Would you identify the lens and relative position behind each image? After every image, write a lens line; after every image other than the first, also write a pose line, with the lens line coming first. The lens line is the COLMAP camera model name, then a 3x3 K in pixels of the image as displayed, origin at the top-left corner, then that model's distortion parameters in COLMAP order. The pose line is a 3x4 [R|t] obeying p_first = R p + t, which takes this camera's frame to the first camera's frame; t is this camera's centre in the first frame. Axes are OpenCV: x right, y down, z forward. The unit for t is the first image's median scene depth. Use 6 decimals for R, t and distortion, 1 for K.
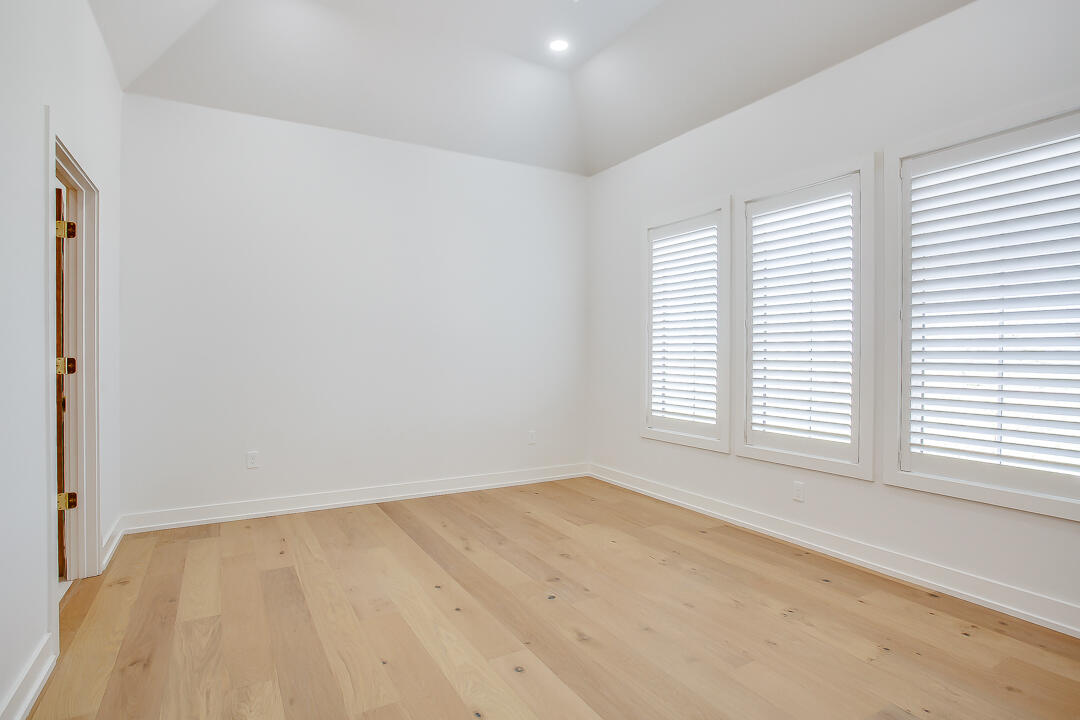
lens RADIAL K [[549.1, 0, 540.7], [0, 549.1, 359.8], [0, 0, 1]] dist [-0.036510, 0.023511]
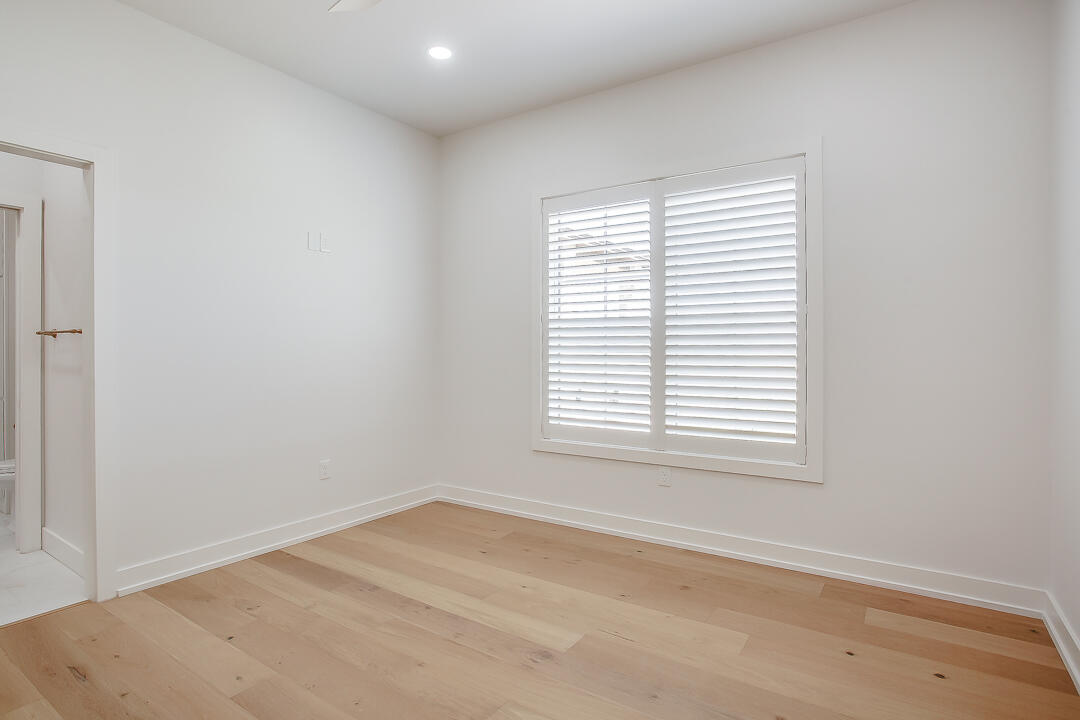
lens RADIAL K [[539.6, 0, 543.4], [0, 539.6, 345.6], [0, 0, 1]] dist [-0.038087, 0.000052]
pose [[0.901215, -0.003267, 0.433361, -0.157977], [0.011433, 0.999803, -0.016239, -0.003770], [-0.433222, 0.019589, 0.901074, 0.261507]]
